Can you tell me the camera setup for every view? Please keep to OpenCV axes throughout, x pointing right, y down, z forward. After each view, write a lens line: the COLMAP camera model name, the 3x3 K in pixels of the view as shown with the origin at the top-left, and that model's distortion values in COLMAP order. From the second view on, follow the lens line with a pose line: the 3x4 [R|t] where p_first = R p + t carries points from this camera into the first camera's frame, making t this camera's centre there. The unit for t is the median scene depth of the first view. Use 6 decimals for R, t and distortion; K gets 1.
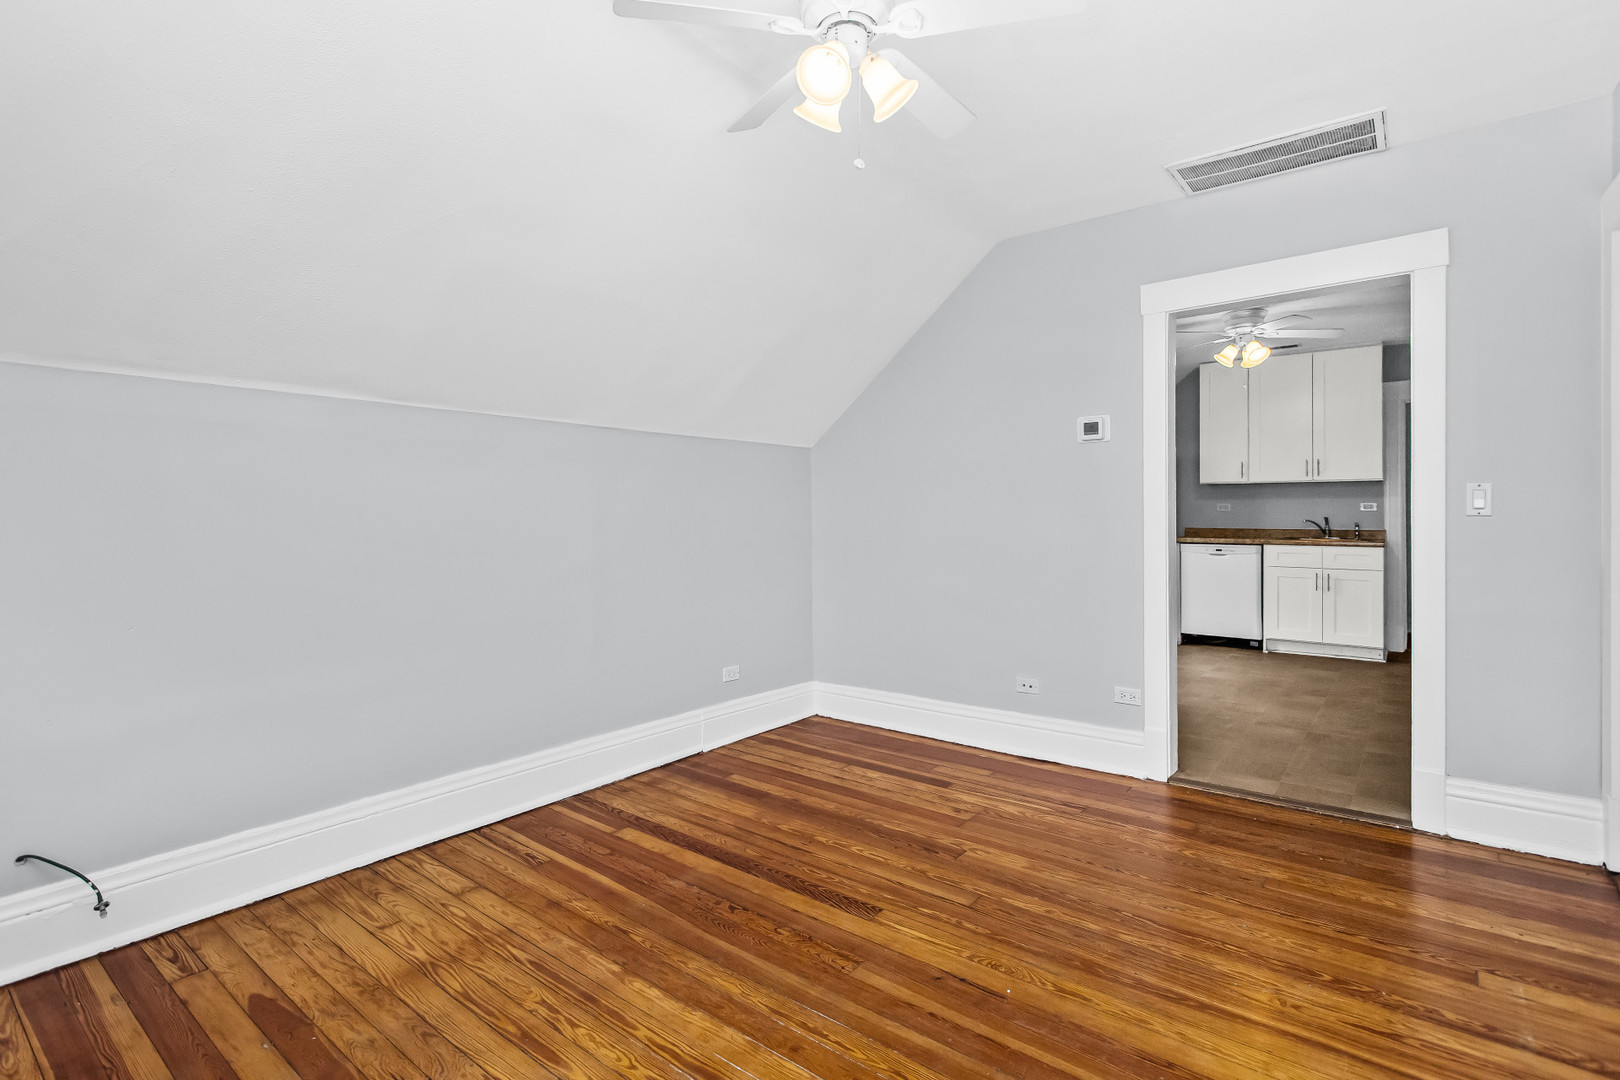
lens RADIAL K [[778.9, 0, 805.4], [0, 778.9, 513.0], [0, 0, 1]] dist [0.001981, -0.000831]
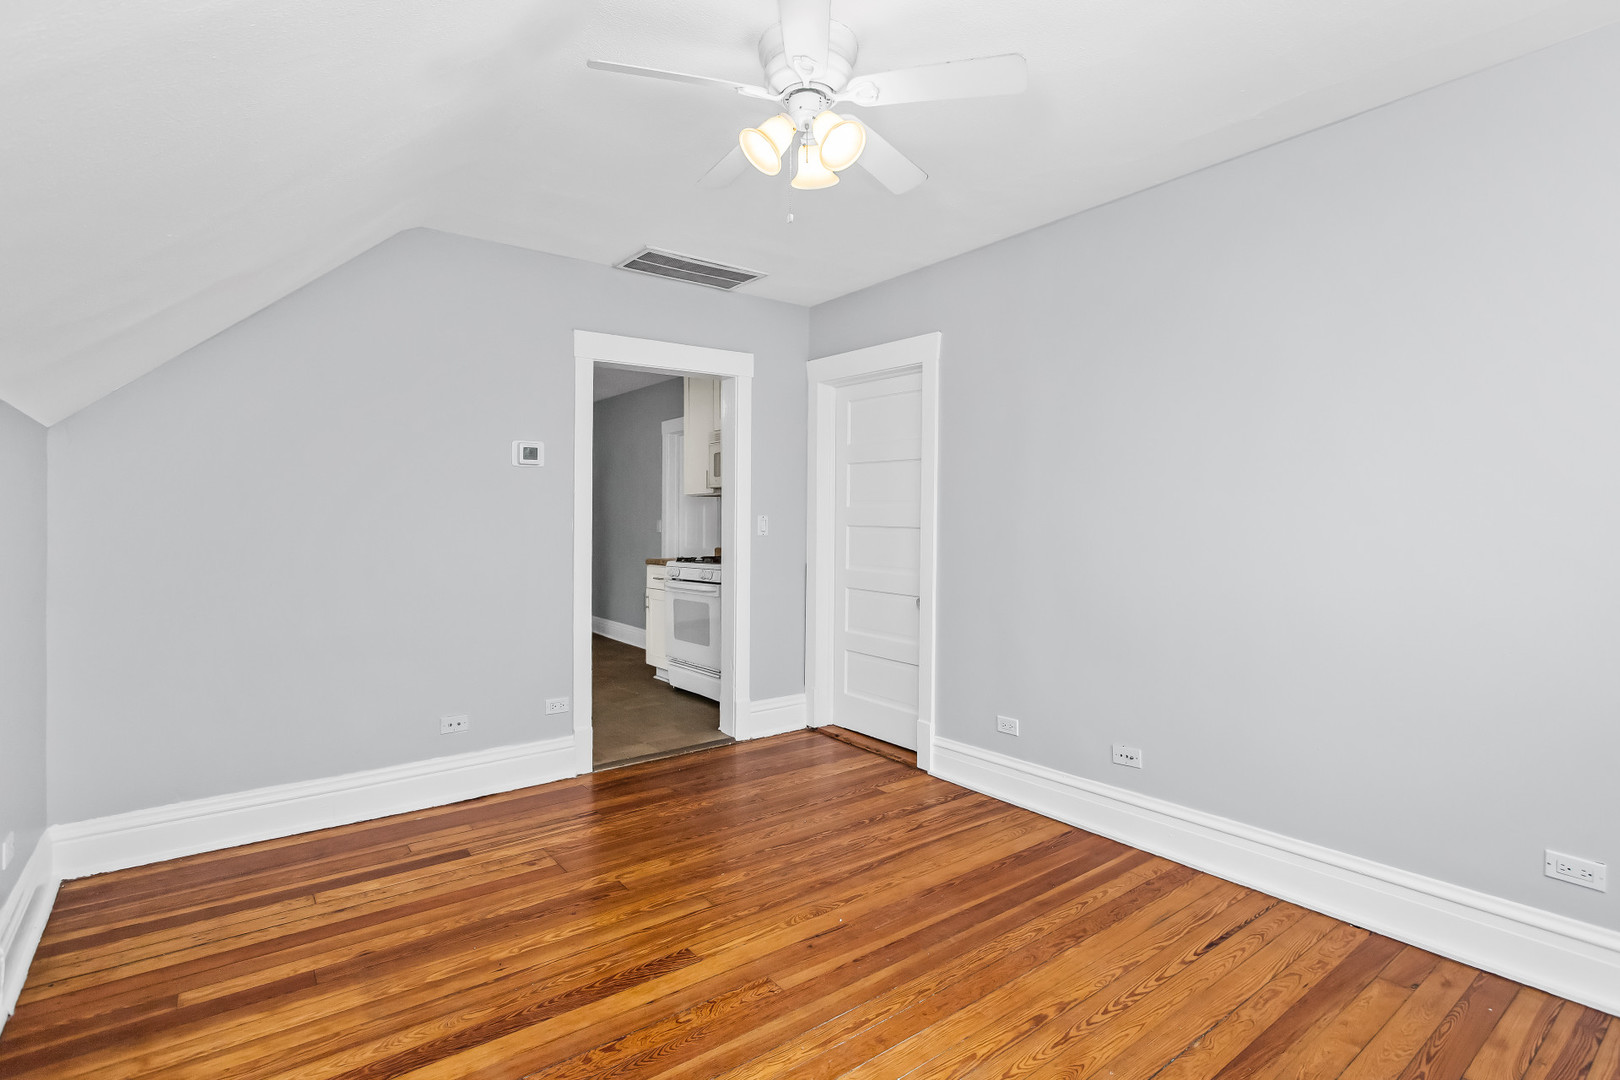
lens RADIAL K [[778.9, 0, 787.6], [0, 778.9, 516.9], [0, 0, 1]] dist [0.001981, -0.000831]
pose [[0.258538, 0.008830, 0.965961, -0.672550], [-0.002796, 0.999961, -0.008392, -0.021814], [-0.965997, -0.000531, 0.258552, 0.512390]]
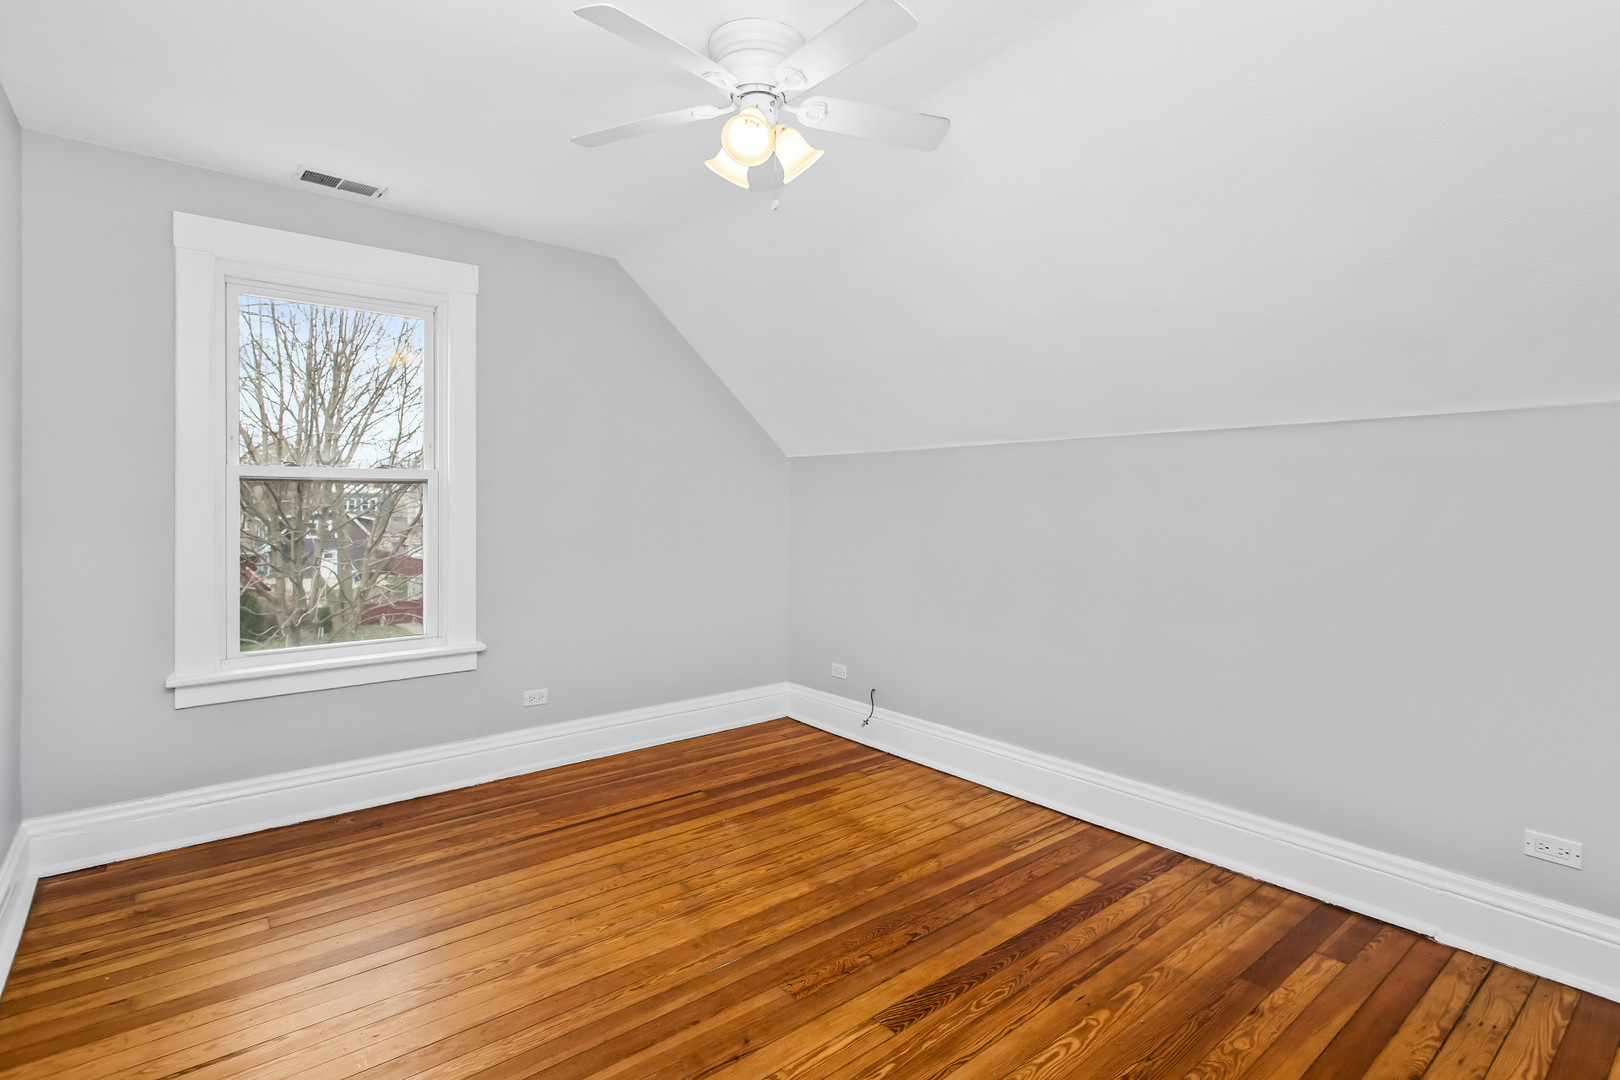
lens RADIAL K [[778.9, 0, 805.6], [0, 778.9, 523.7], [0, 0, 1]] dist [0.001981, -0.000831]
pose [[-0.211697, 0.024327, -0.977033, 0.742279], [-0.000023, 0.999690, 0.024897, -0.037233], [0.977335, 0.005293, -0.211630, 0.884613]]
